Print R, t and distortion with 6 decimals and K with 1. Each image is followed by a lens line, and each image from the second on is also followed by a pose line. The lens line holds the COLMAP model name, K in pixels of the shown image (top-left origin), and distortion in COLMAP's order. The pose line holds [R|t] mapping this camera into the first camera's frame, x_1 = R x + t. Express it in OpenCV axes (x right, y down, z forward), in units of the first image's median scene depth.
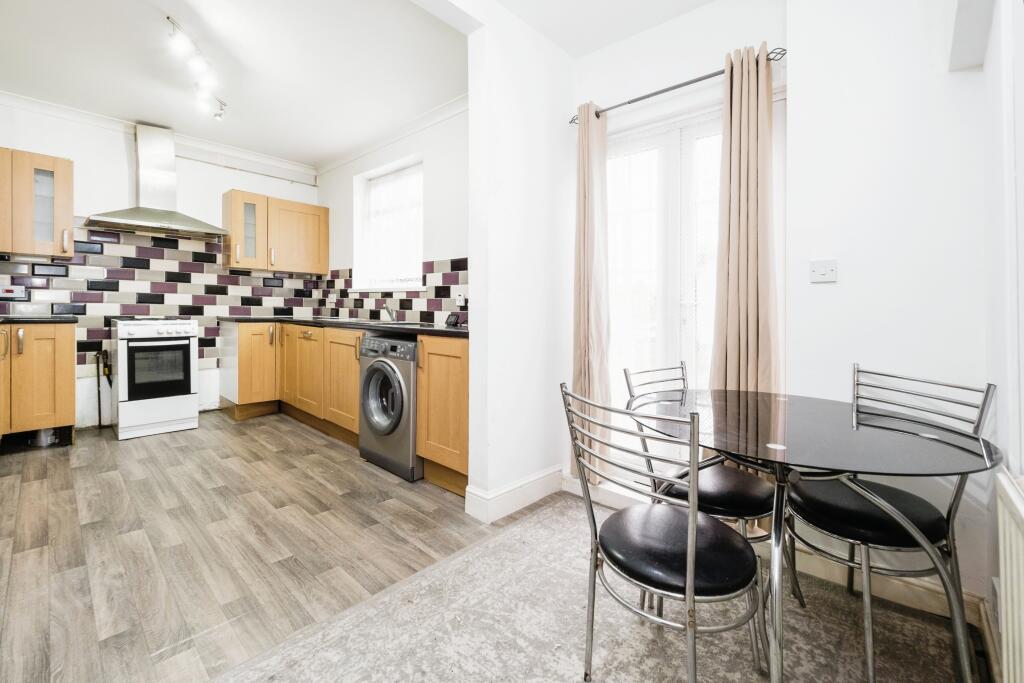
lens RADIAL K [[432.6, 0, 514.4], [0, 432.6, 316.8], [0, 0, 1]] dist [-0.002313, -0.000246]
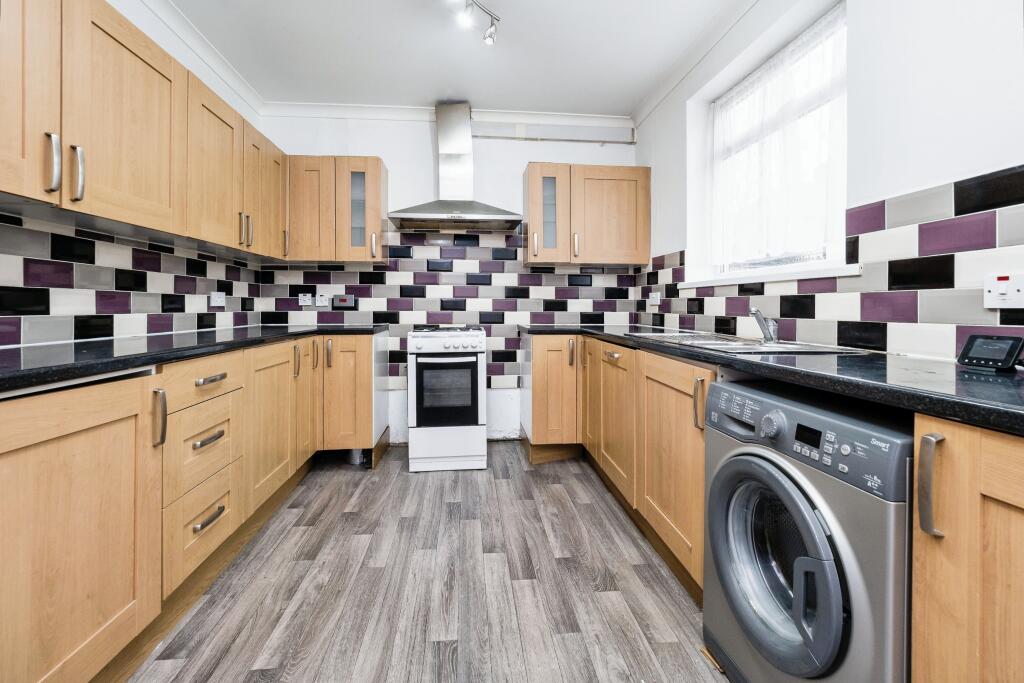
lens RADIAL K [[432.6, 0, 514.4], [0, 432.6, 316.8], [0, 0, 1]] dist [-0.002313, -0.000246]
pose [[0.746239, -0.001120, -0.665677, -0.166146], [-0.000563, 0.999997, -0.002314, -0.016027], [0.665678, 0.002102, 0.746236, 0.430328]]
